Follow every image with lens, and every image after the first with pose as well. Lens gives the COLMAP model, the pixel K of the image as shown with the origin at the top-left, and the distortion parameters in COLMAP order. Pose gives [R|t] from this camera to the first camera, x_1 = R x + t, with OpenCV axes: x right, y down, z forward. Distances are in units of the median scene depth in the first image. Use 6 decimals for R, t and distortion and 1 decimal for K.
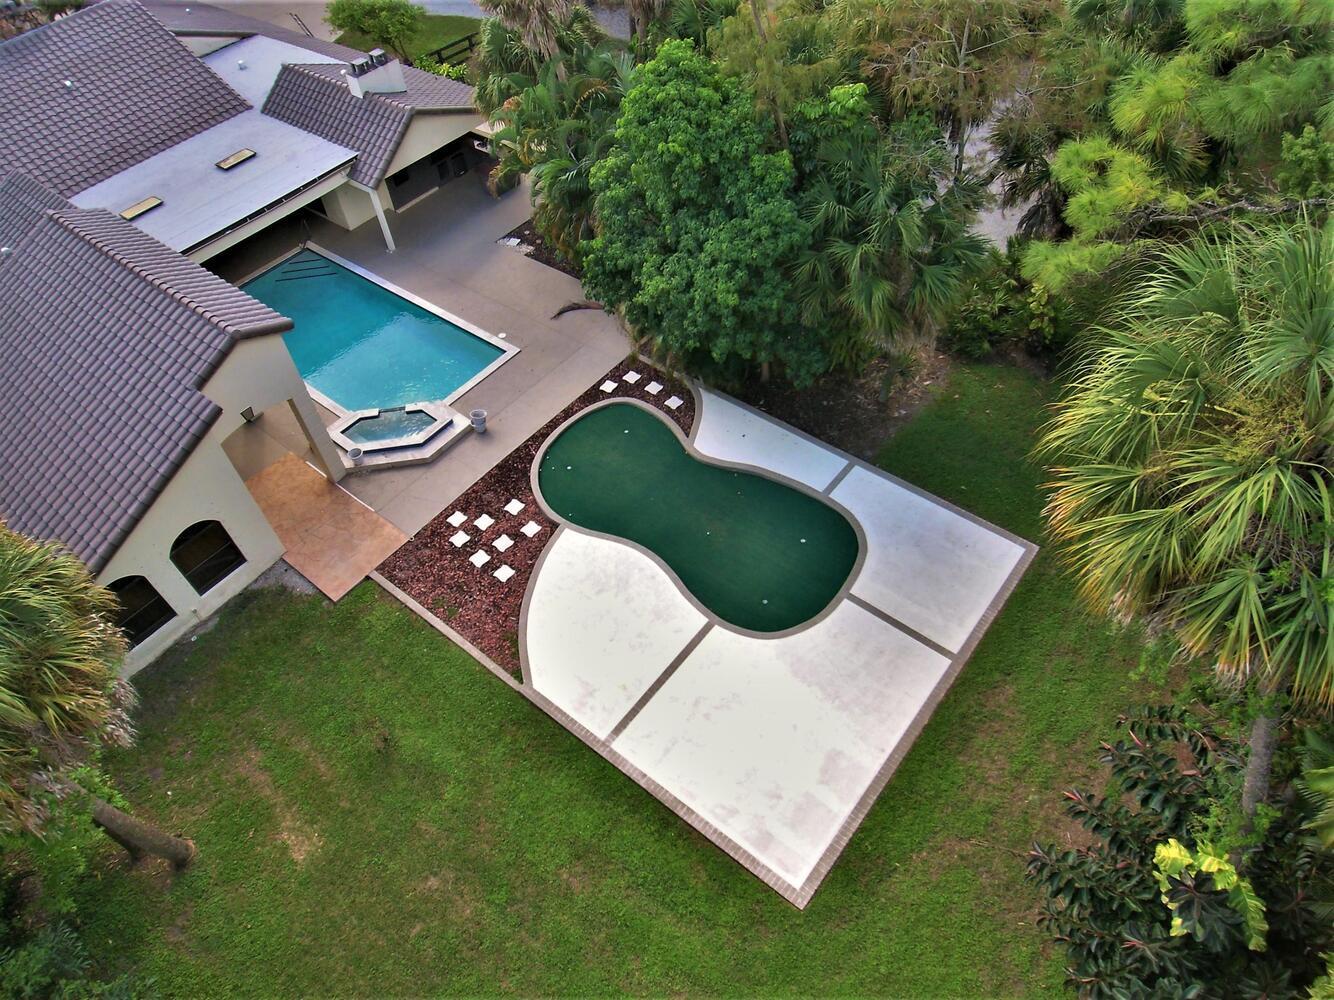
lens RADIAL K [[818.4, 0, 667.0], [0, 818.4, 500.0], [0, 0, 1]] dist [-0.002859, -0.019937]
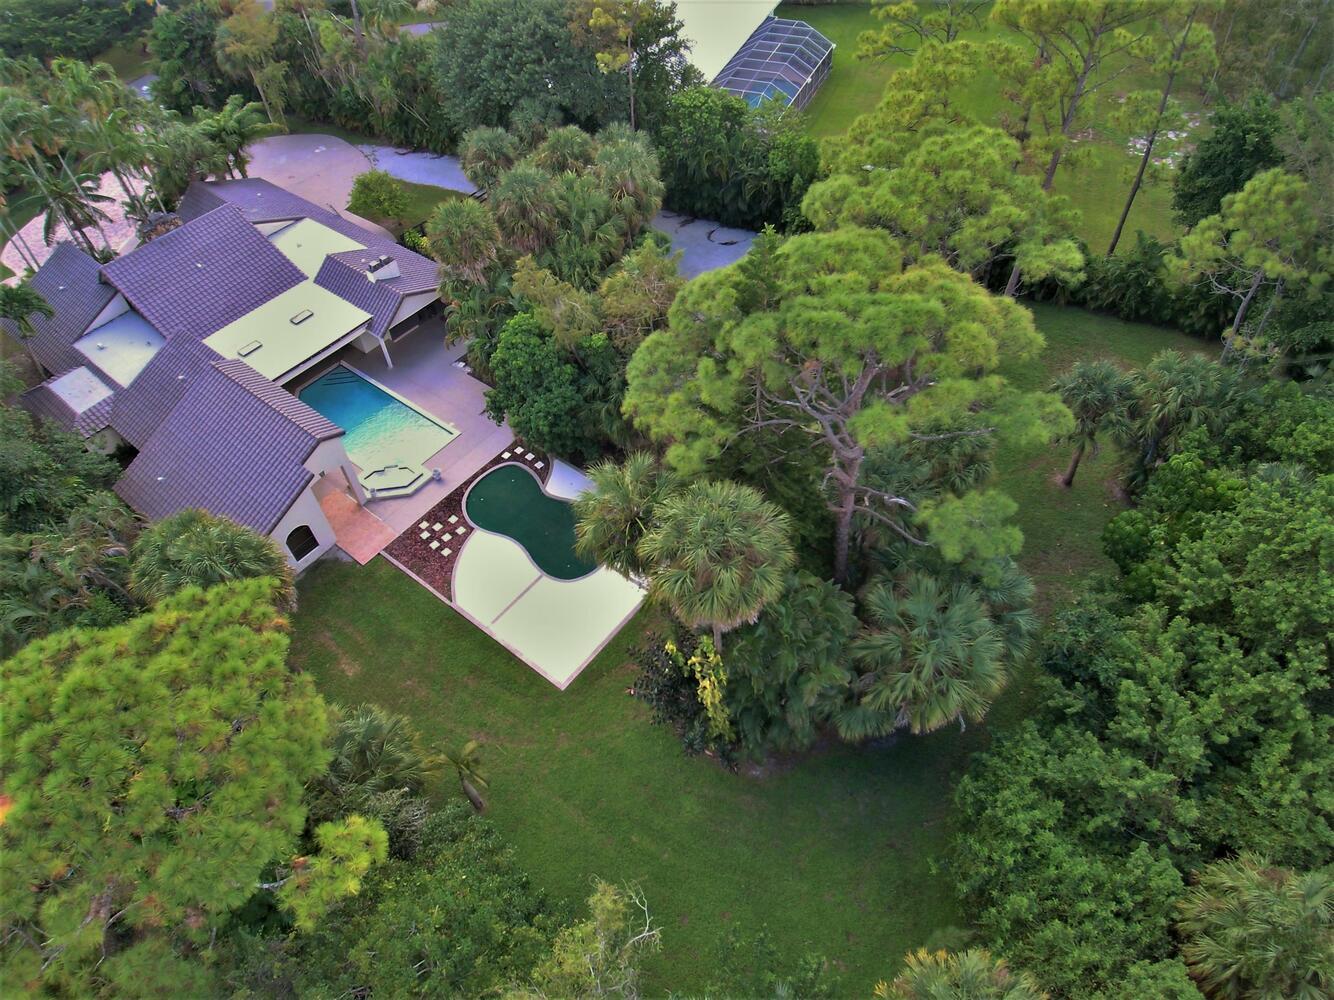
lens RADIAL K [[814.6, 0, 671.2], [0, 814.6, 495.1], [0, 0, 1]] dist [-0.019093, -0.002692]
pose [[0.999703, 0.010003, 0.022211, 0.299961], [-0.009831, 0.999921, -0.007837, -0.040414], [-0.022287, 0.007617, 0.999723, -0.991458]]
